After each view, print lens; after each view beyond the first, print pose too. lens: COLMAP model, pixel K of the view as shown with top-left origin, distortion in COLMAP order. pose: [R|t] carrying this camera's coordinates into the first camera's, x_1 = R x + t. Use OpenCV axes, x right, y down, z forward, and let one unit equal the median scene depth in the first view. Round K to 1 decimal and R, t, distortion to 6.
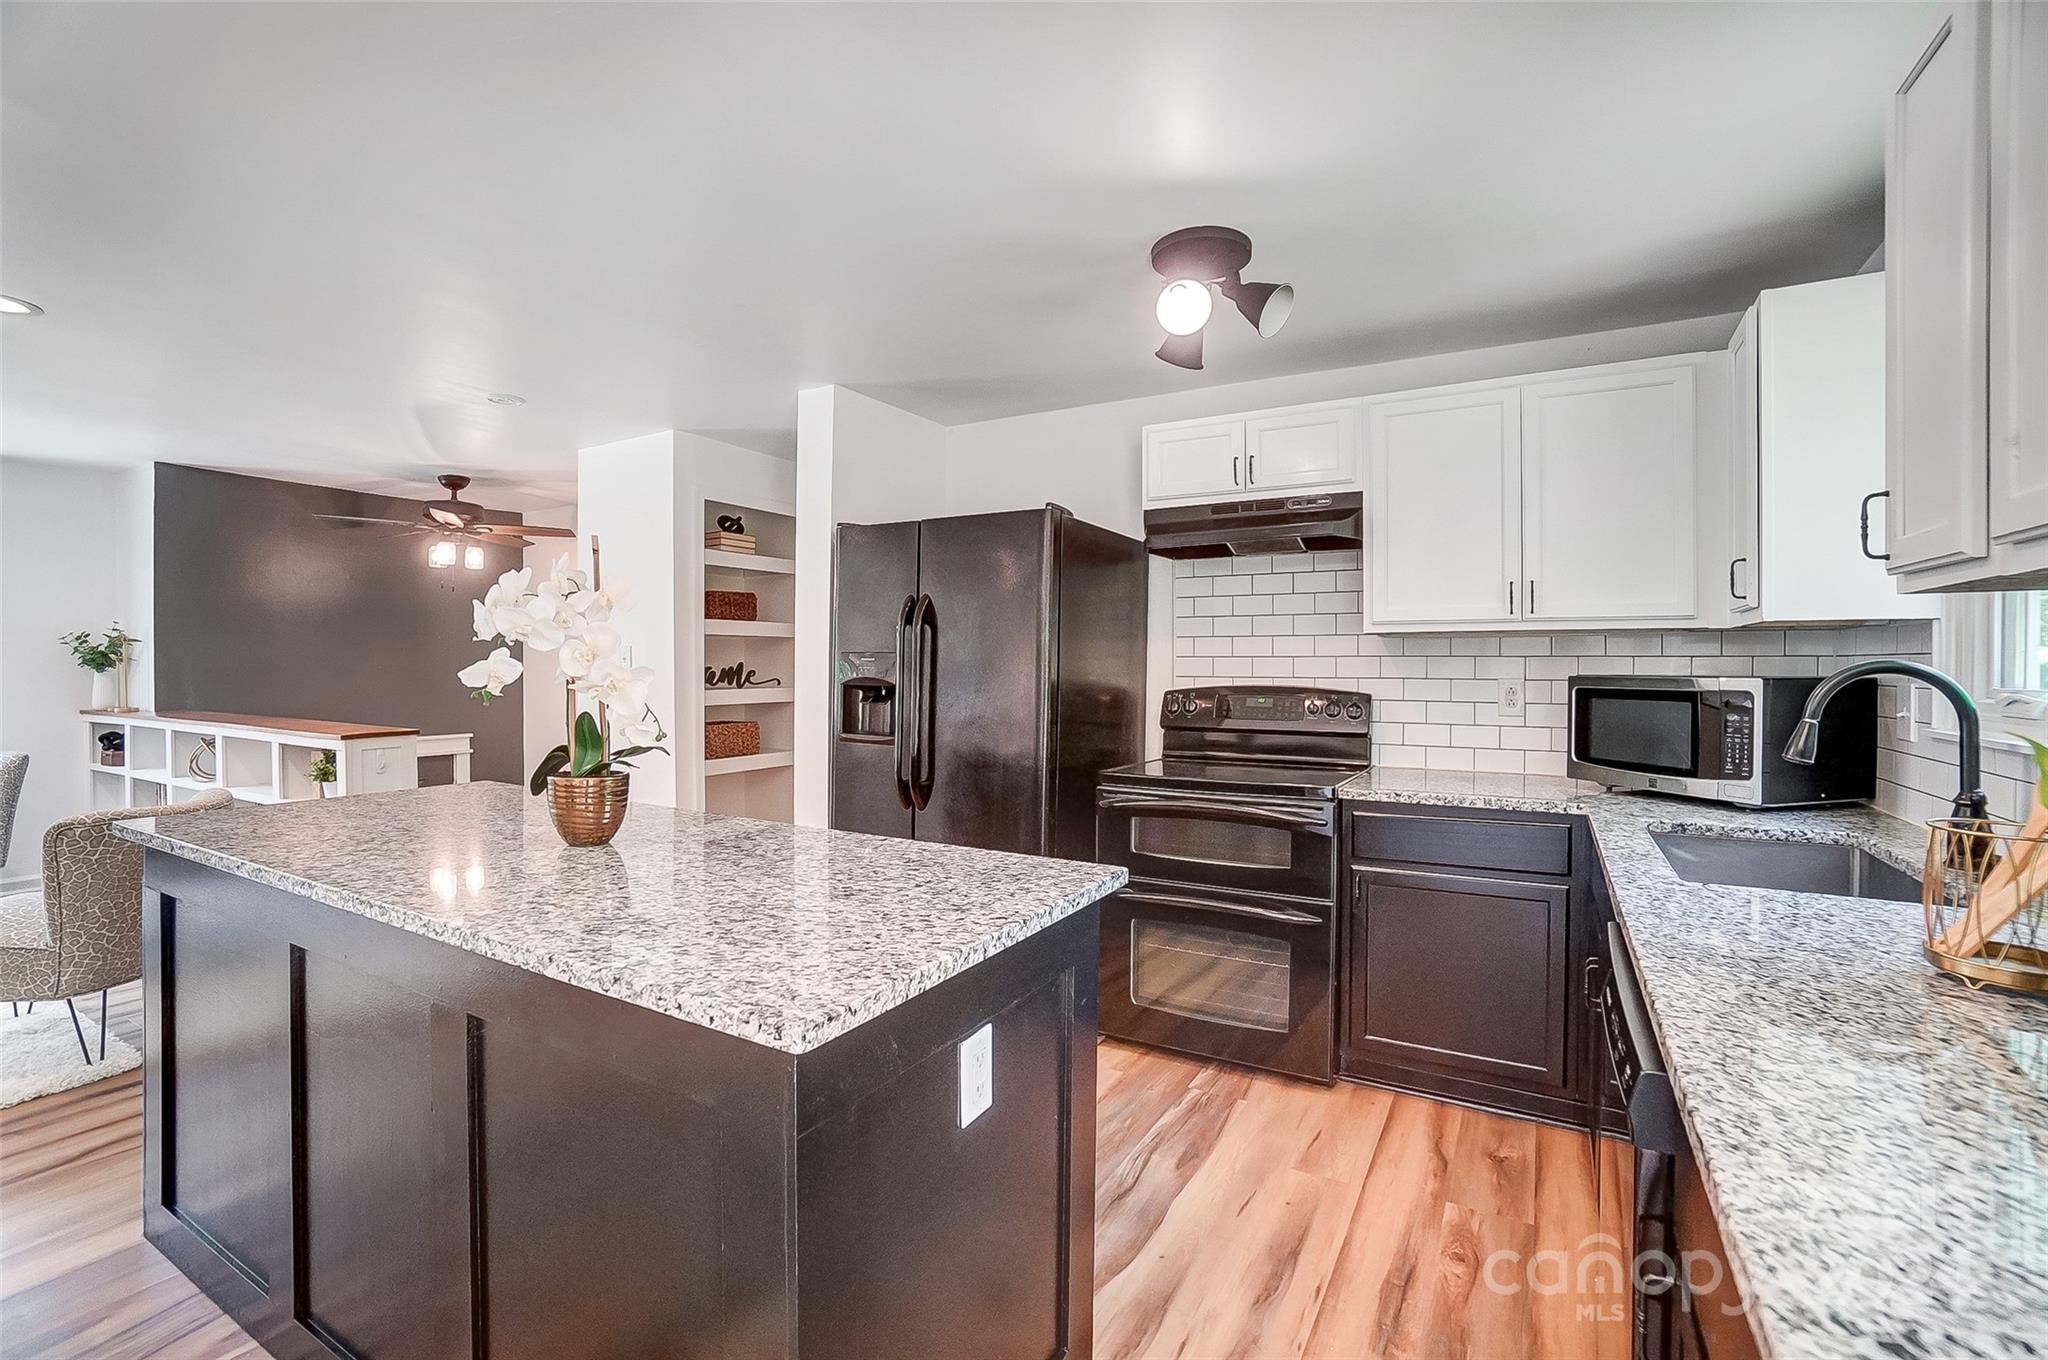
lens RADIAL K [[902.0, 0, 1017.0], [0, 902.0, 681.4], [0, 0, 1]] dist [-0.069188, 0.024867]
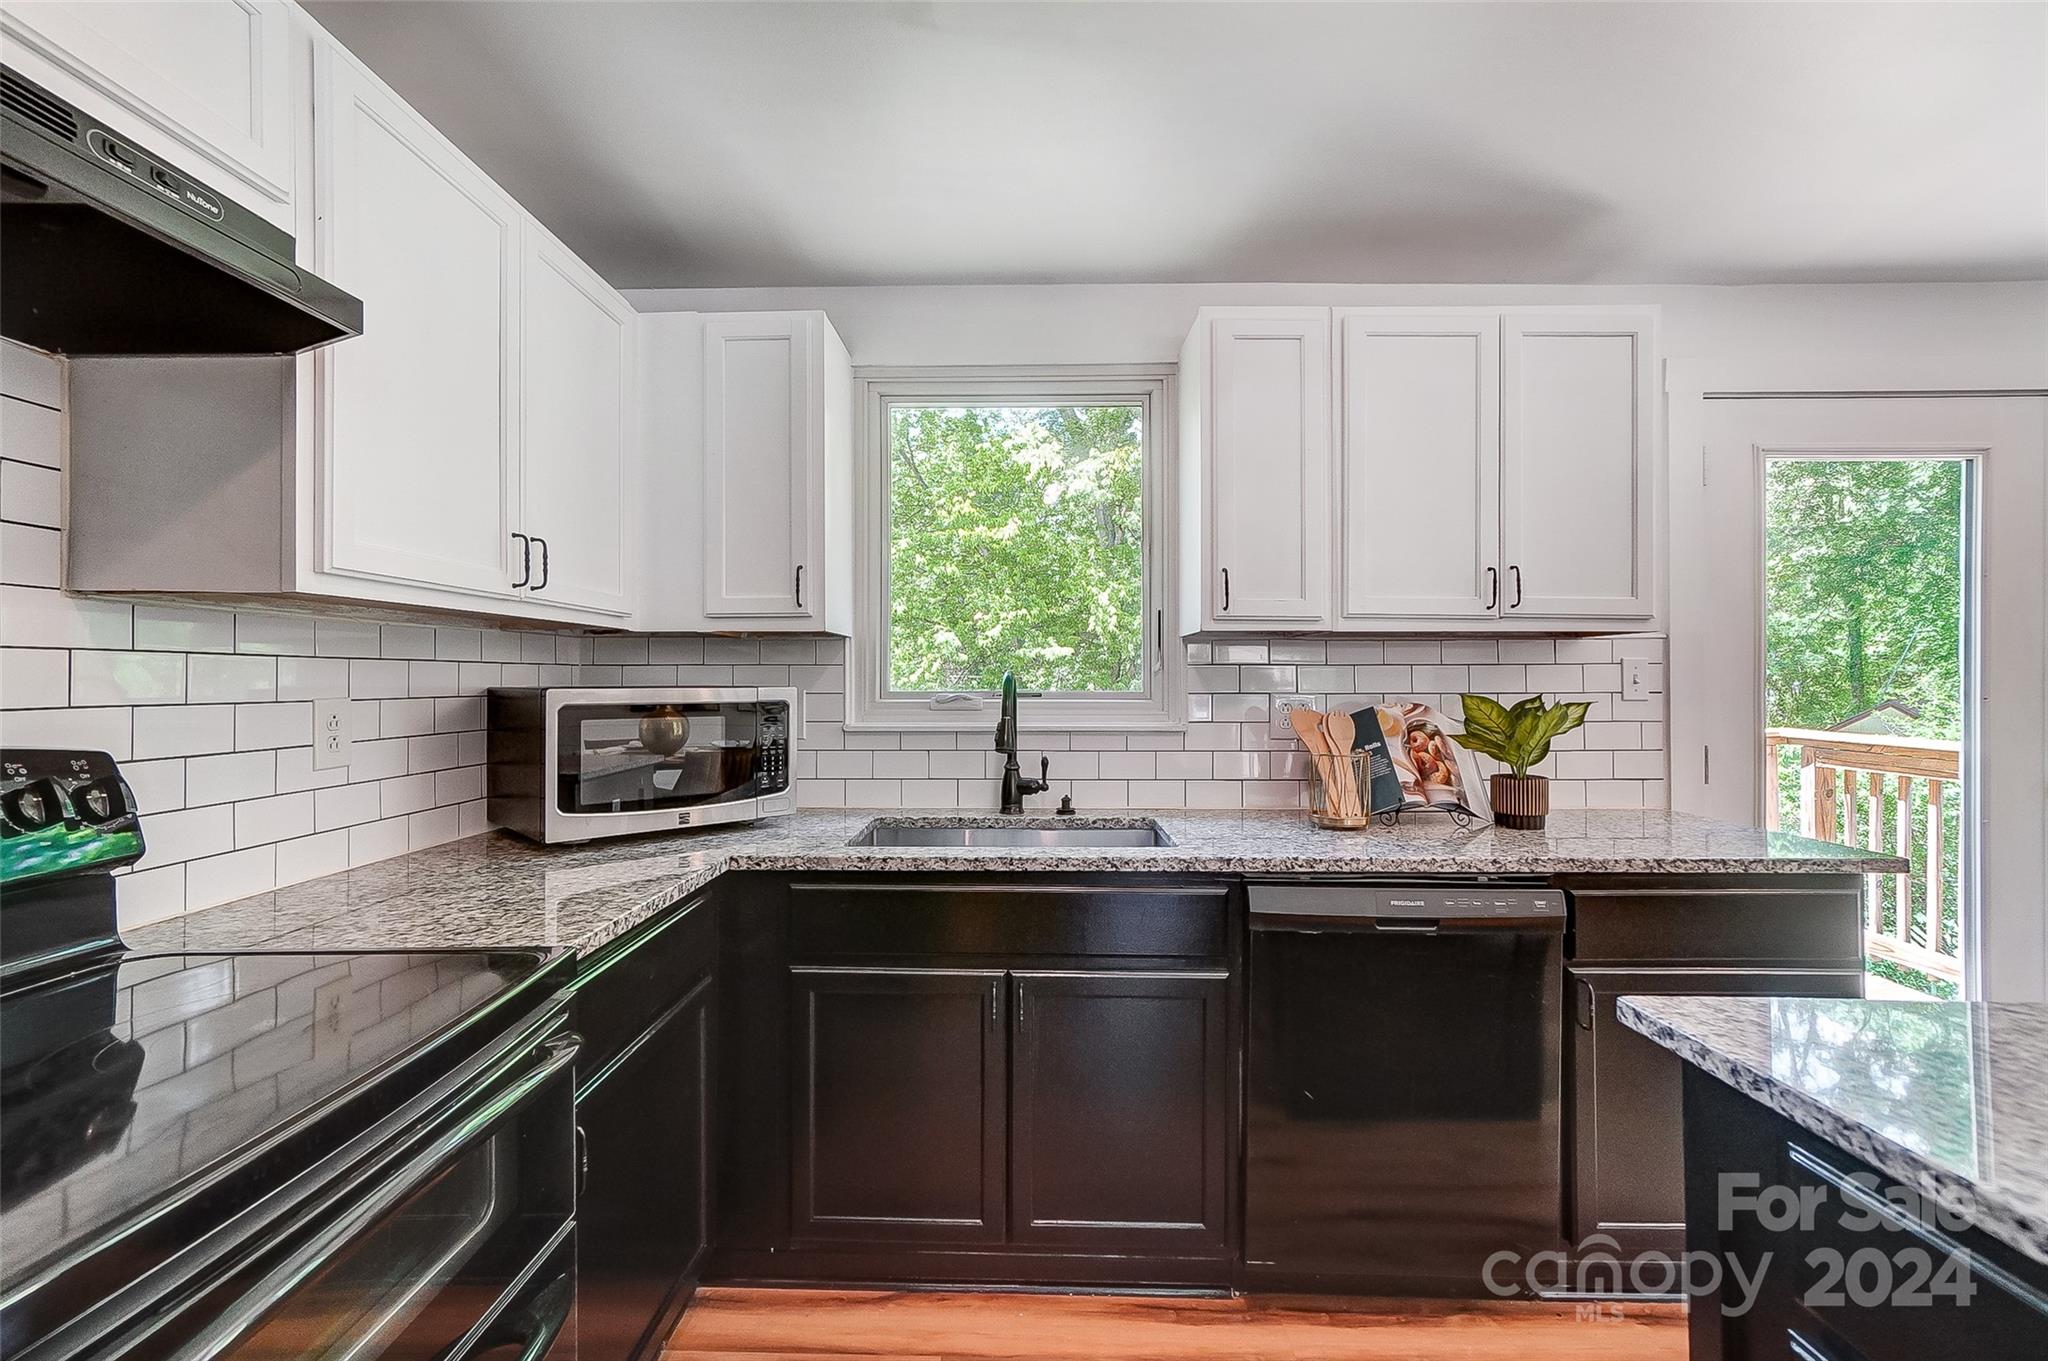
lens RADIAL K [[877.6, 0, 1024.0], [0, 877.6, 680.5], [0, 0, 1]] dist [-0.000114, 0.000194]
pose [[-0.486885, -0.006383, 0.873443, -0.122159], [0.013598, 0.999797, 0.014886, -0.017386], [-0.873360, 0.019125, -0.486699, 0.962451]]
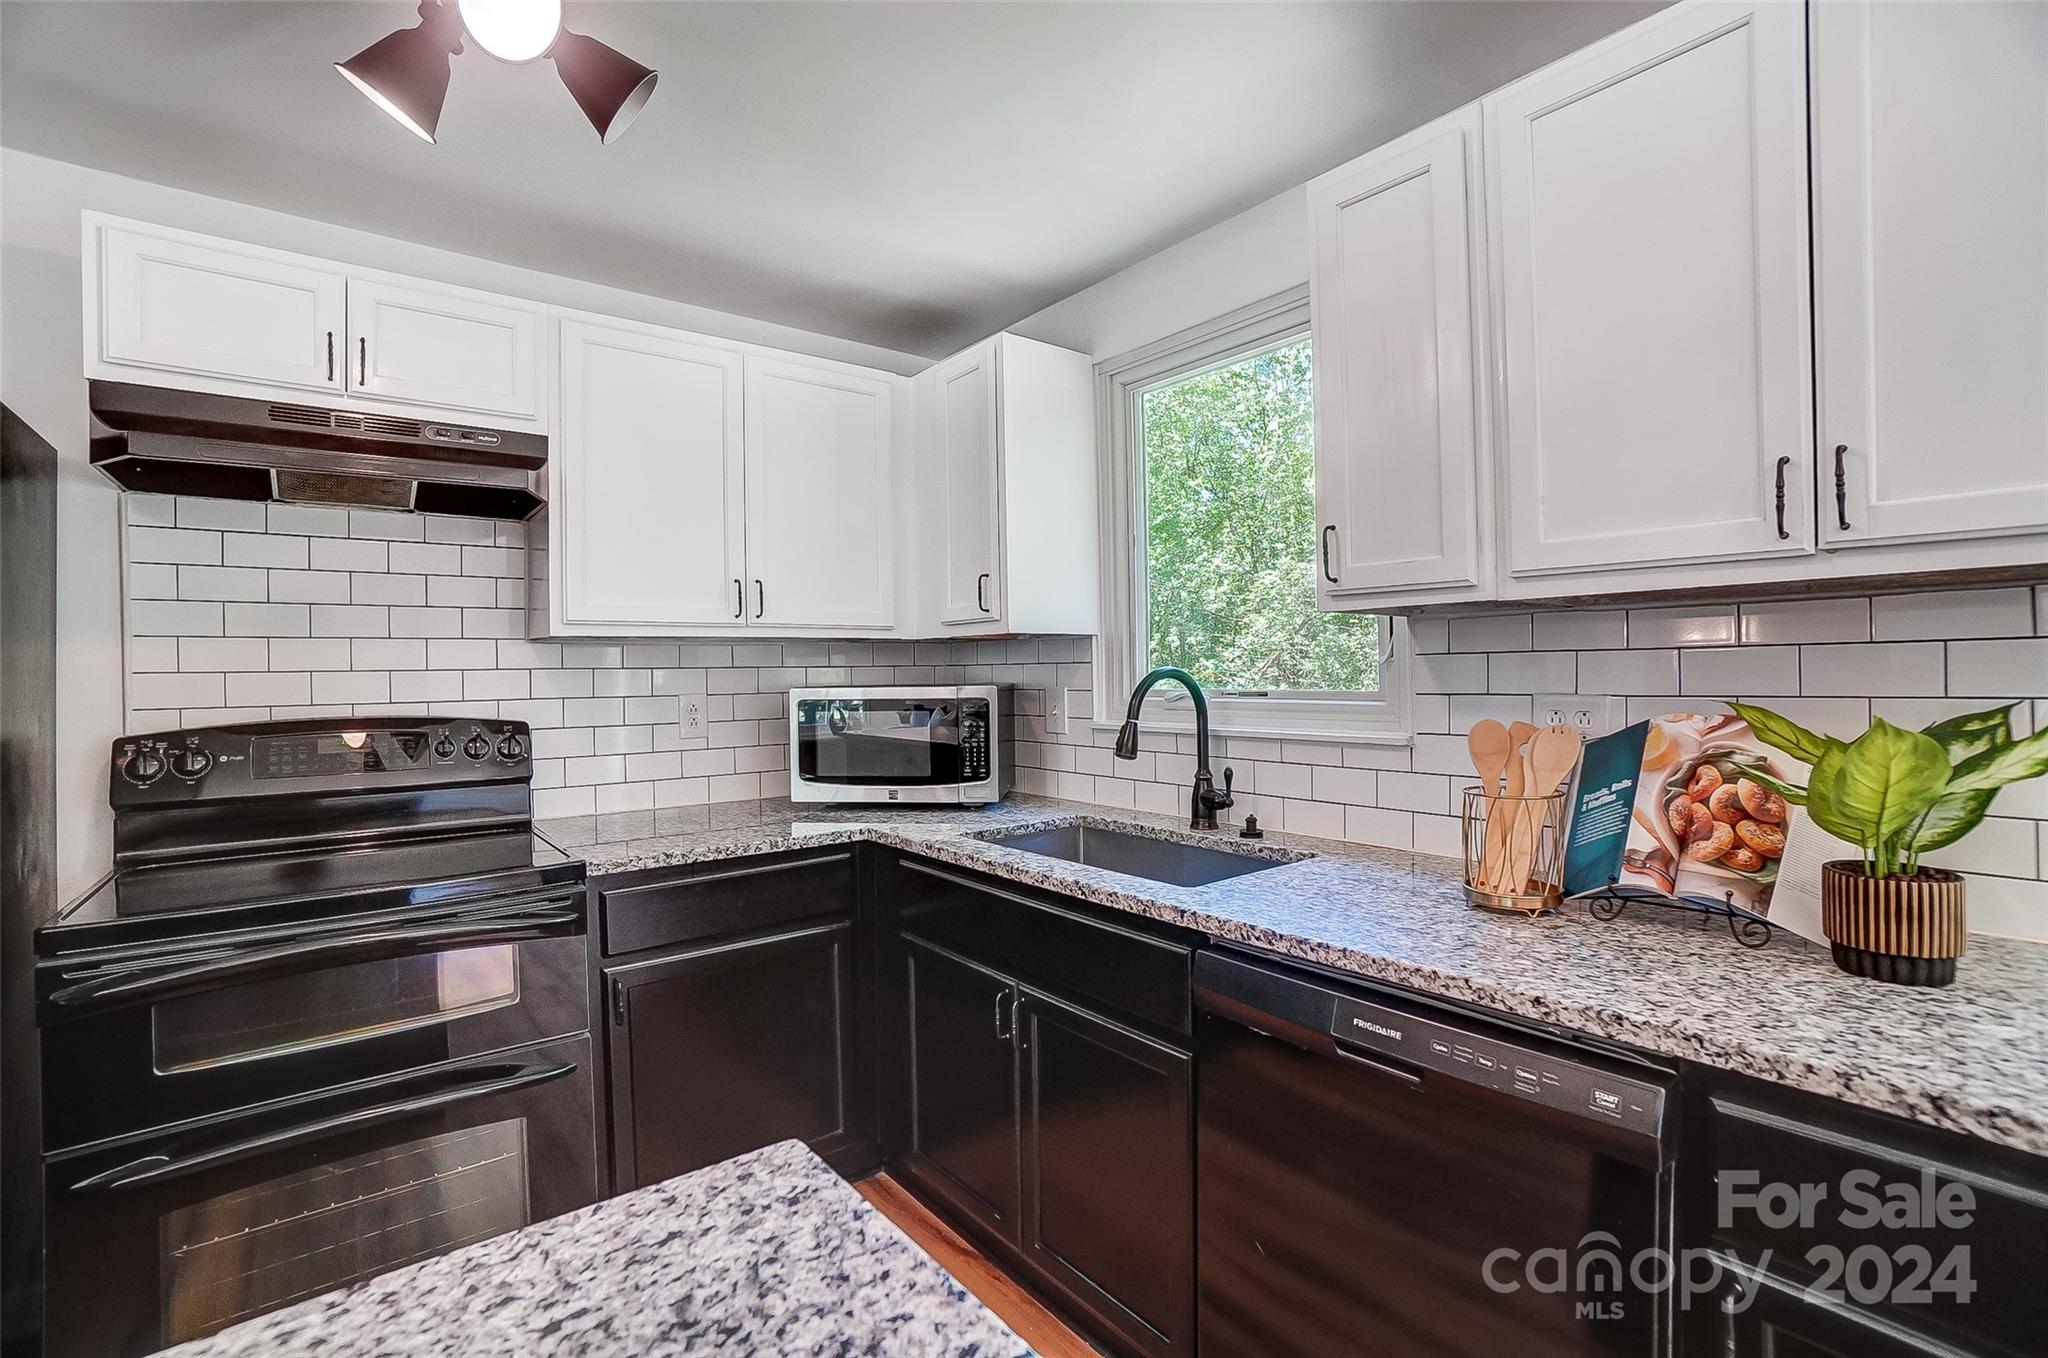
lens RADIAL K [[902.0, 0, 1017.0], [0, 902.0, 680.4], [0, 0, 1]] dist [-0.069188, 0.024867]
pose [[0.365235, -0.016437, 0.930770, -0.140666], [0.032350, 0.999464, 0.004956, -0.011292], [-0.930353, 0.028301, 0.365571, 0.427309]]
